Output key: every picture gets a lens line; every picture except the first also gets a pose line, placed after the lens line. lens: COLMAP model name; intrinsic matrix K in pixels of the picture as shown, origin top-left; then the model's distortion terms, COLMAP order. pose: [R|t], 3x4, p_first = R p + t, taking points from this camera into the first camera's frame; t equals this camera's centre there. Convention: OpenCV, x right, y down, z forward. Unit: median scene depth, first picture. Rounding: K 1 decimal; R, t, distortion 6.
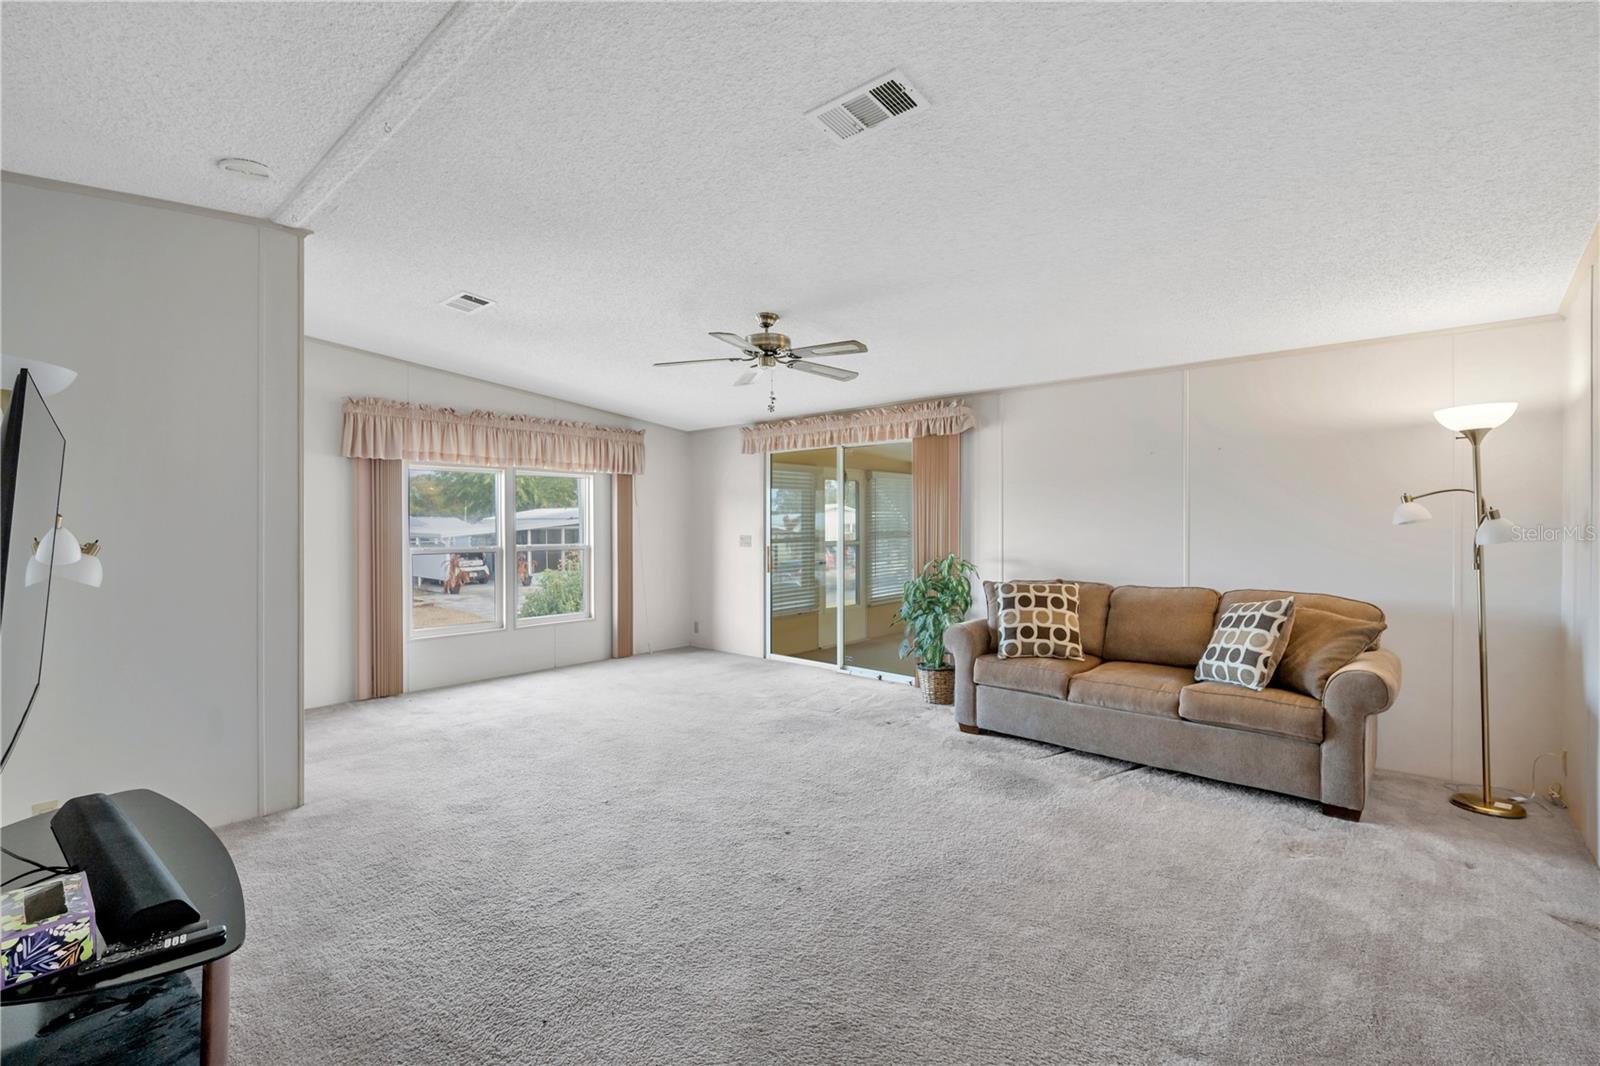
lens RADIAL K [[714.1, 0, 808.5], [0, 714.1, 523.5], [0, 0, 1]] dist [0.005773, 0.001905]
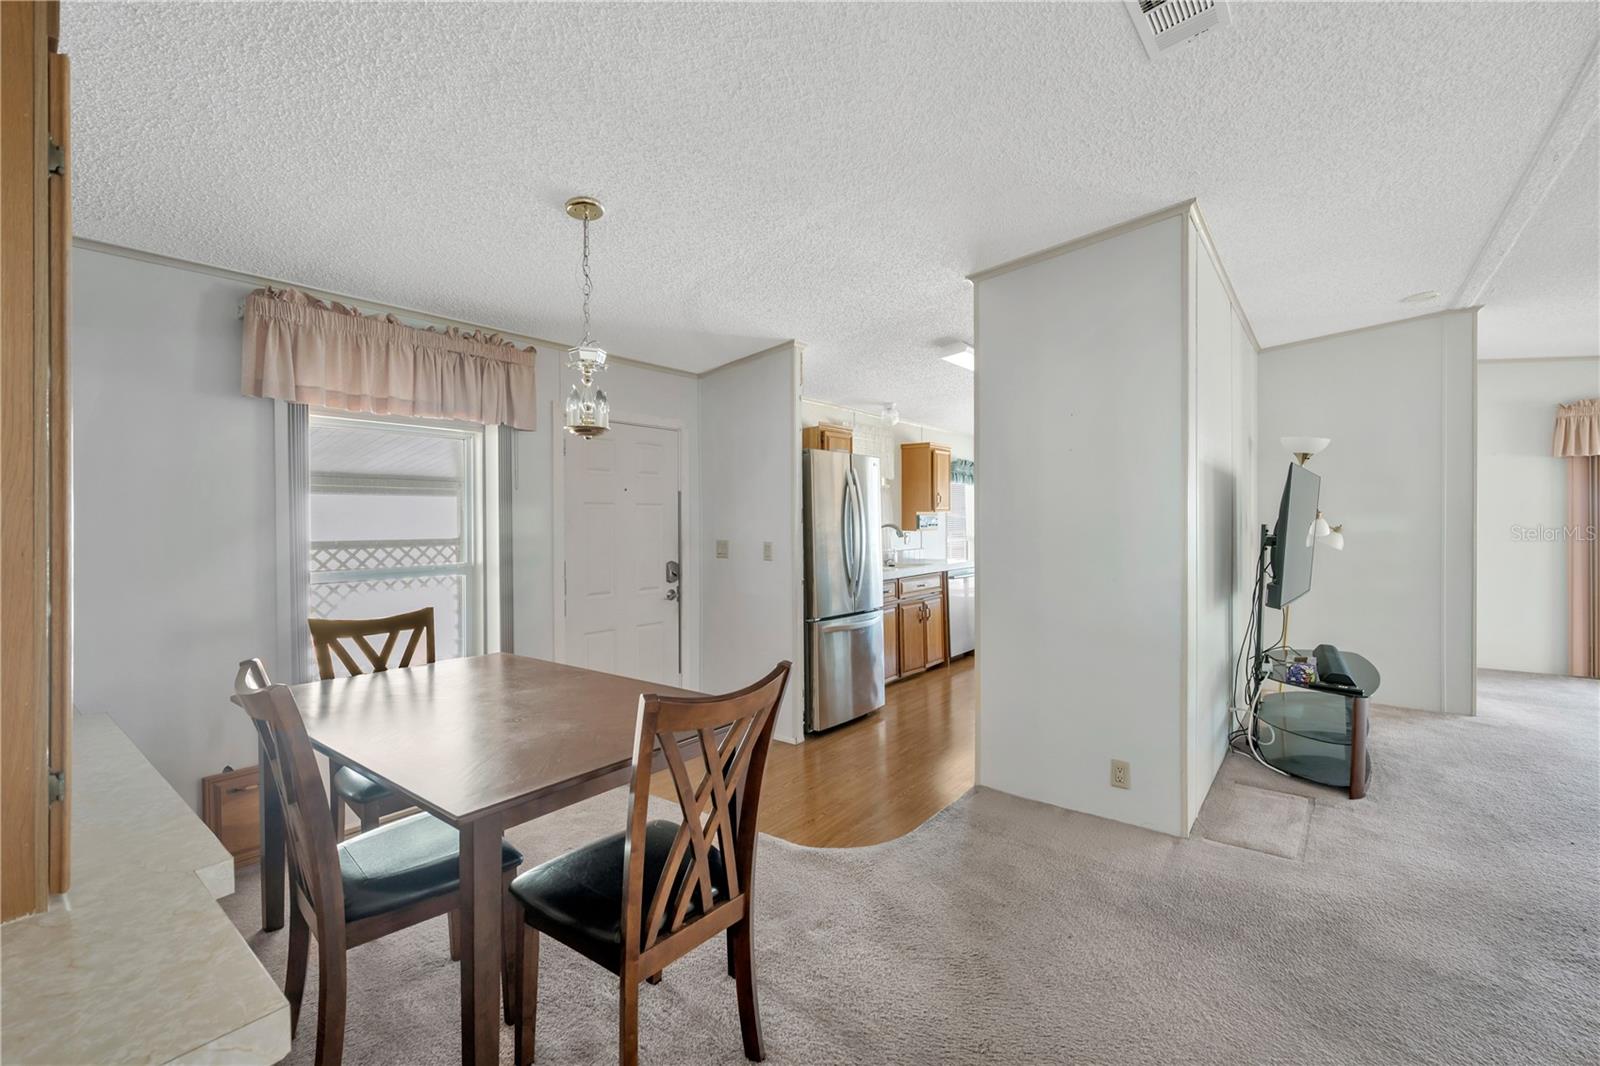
lens RADIAL K [[681.5, 0, 800.5], [0, 681.5, 526.7], [0, 0, 1]] dist [-0.003844, 0.000597]
pose [[0.065611, 0.007623, -0.997816, 0.538838], [0.003357, 0.999963, 0.007860, 0.006790], [0.997840, -0.003866, 0.065583, -0.408446]]
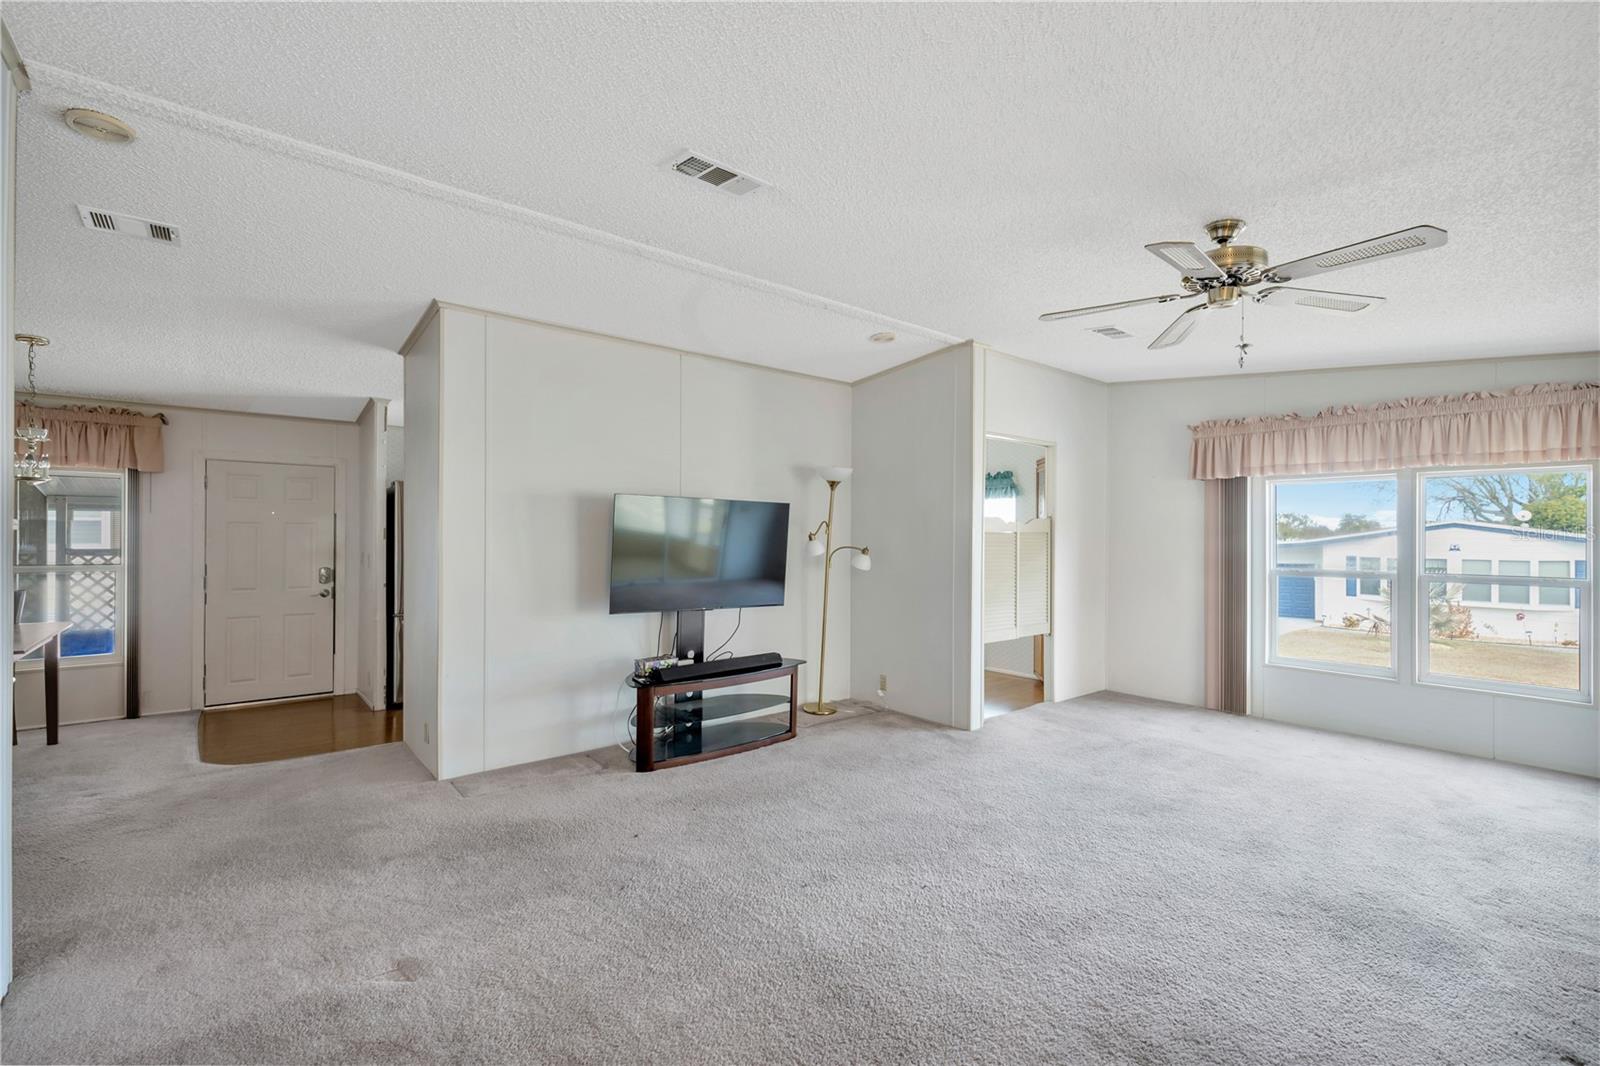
lens RADIAL K [[714.1, 0, 798.8], [0, 714.1, 530.2], [0, 0, 1]] dist [0.005773, 0.001905]
pose [[-0.153252, -0.008904, -0.988147, 0.806950], [-0.007758, 0.999939, -0.007807, -0.005029], [0.988157, 0.006470, -0.153312, 0.885289]]
